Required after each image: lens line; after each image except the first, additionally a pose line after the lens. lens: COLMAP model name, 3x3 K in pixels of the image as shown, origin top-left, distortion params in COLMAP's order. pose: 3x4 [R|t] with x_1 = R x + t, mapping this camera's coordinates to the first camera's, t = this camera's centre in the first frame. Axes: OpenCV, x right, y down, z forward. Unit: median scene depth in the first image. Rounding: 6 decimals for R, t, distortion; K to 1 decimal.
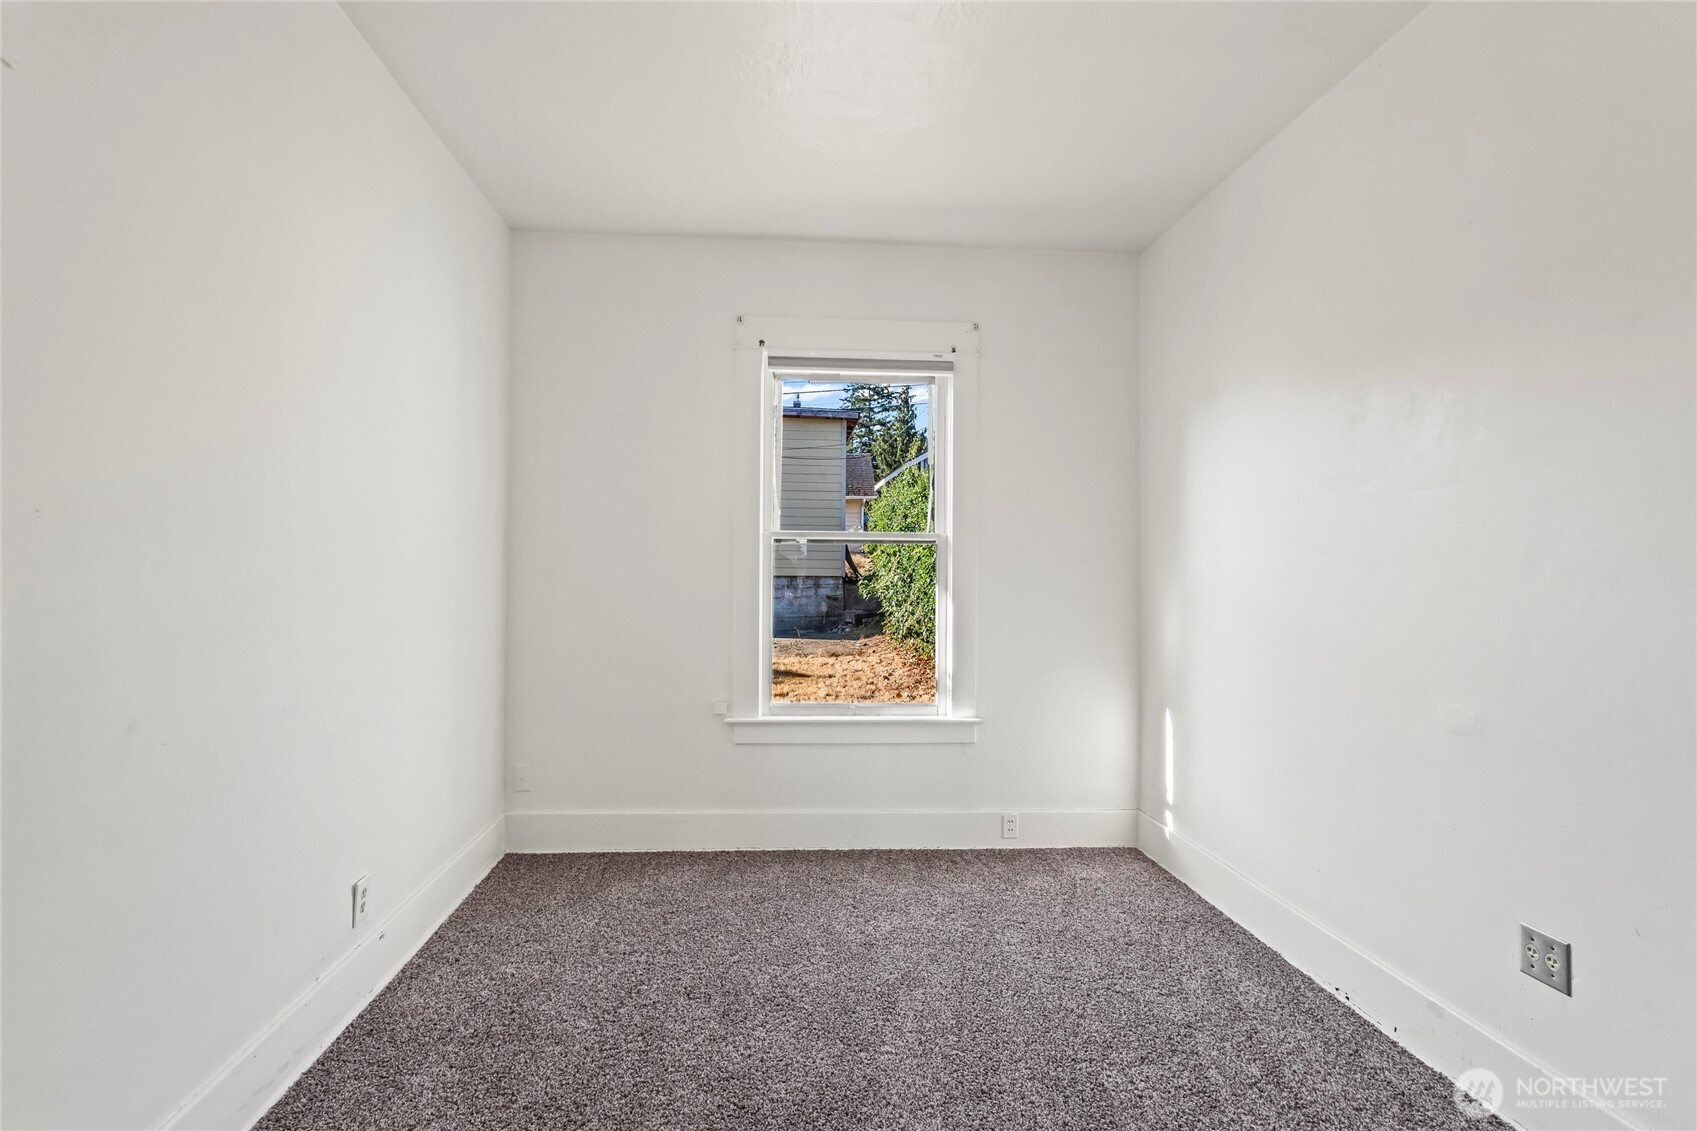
lens RADIAL K [[868.4, 0, 848.5], [0, 868.4, 565.5], [0, 0, 1]] dist [-0.001188, 0.001752]
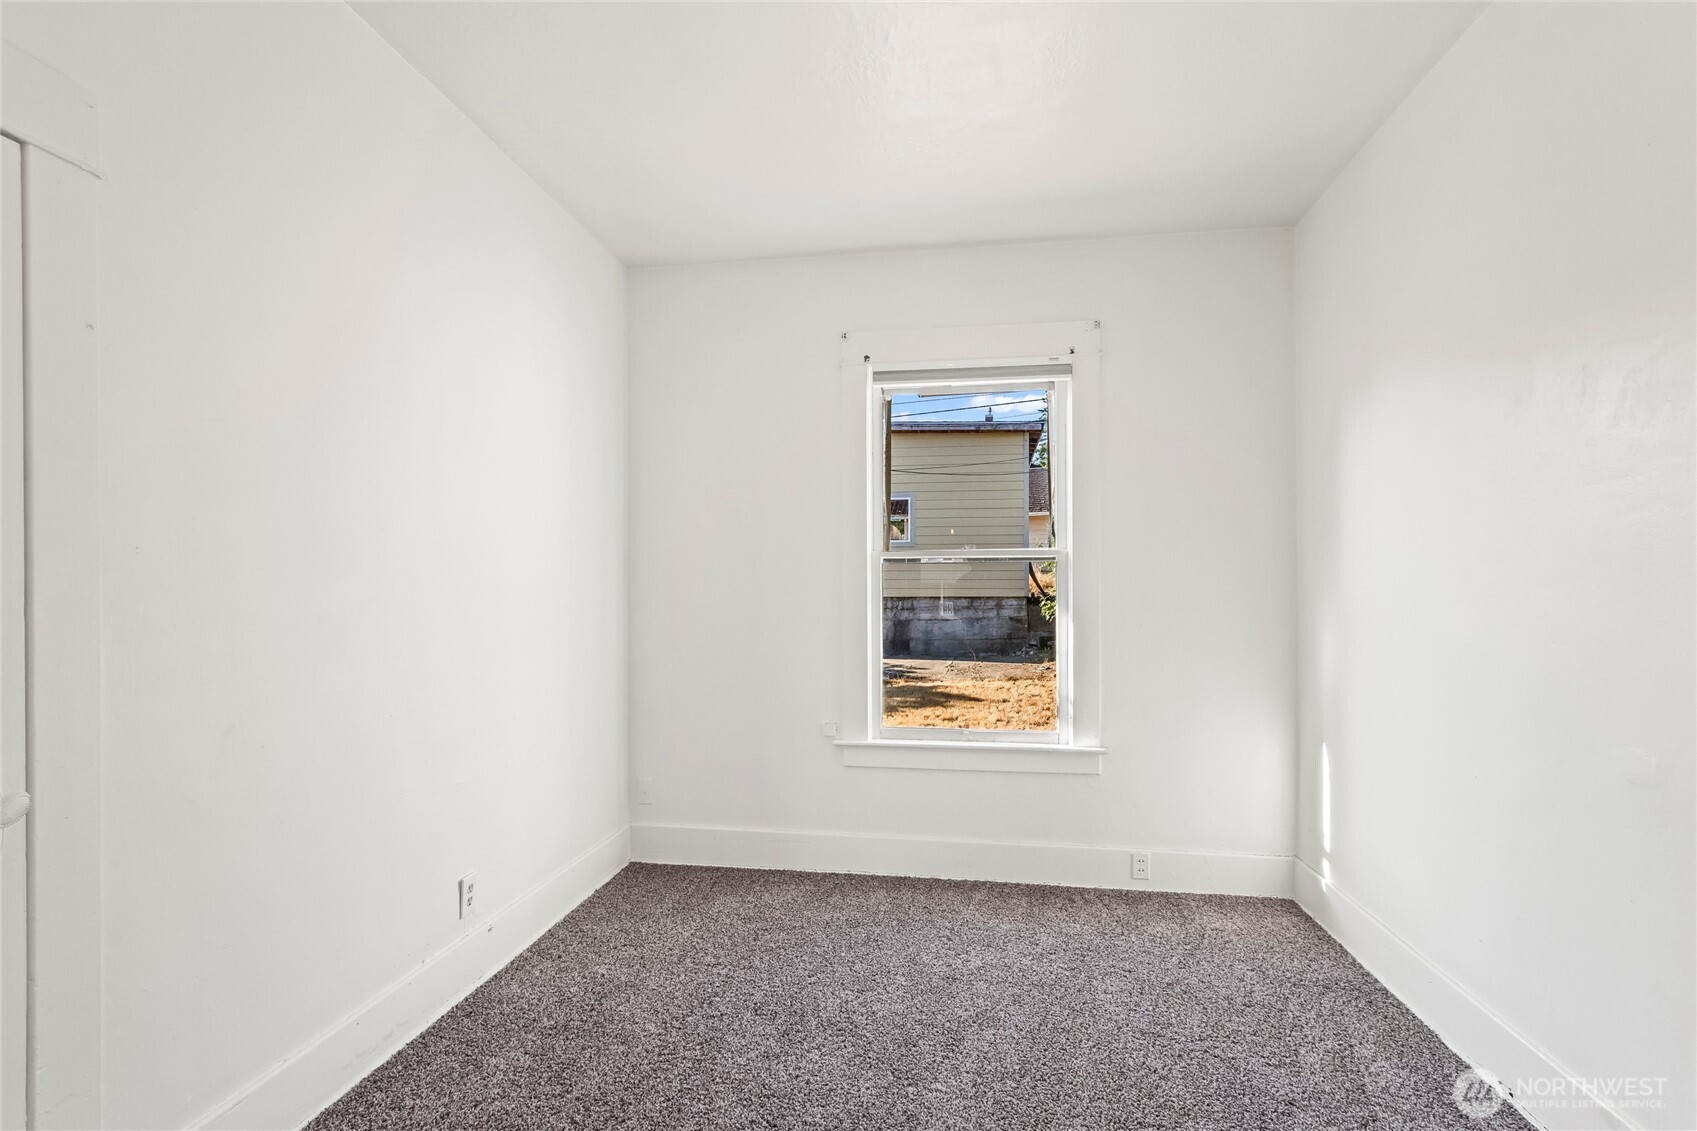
lens RADIAL K [[889.4, 0, 843.9], [0, 889.4, 598.3], [0, 0, 1]] dist [-0.001649, 0.001213]
pose [[0.971618, -0.008168, -0.236416, 0.132162], [0.011285, 0.999866, 0.011835, 0.002131], [0.236288, -0.014167, 0.971580, 0.018931]]
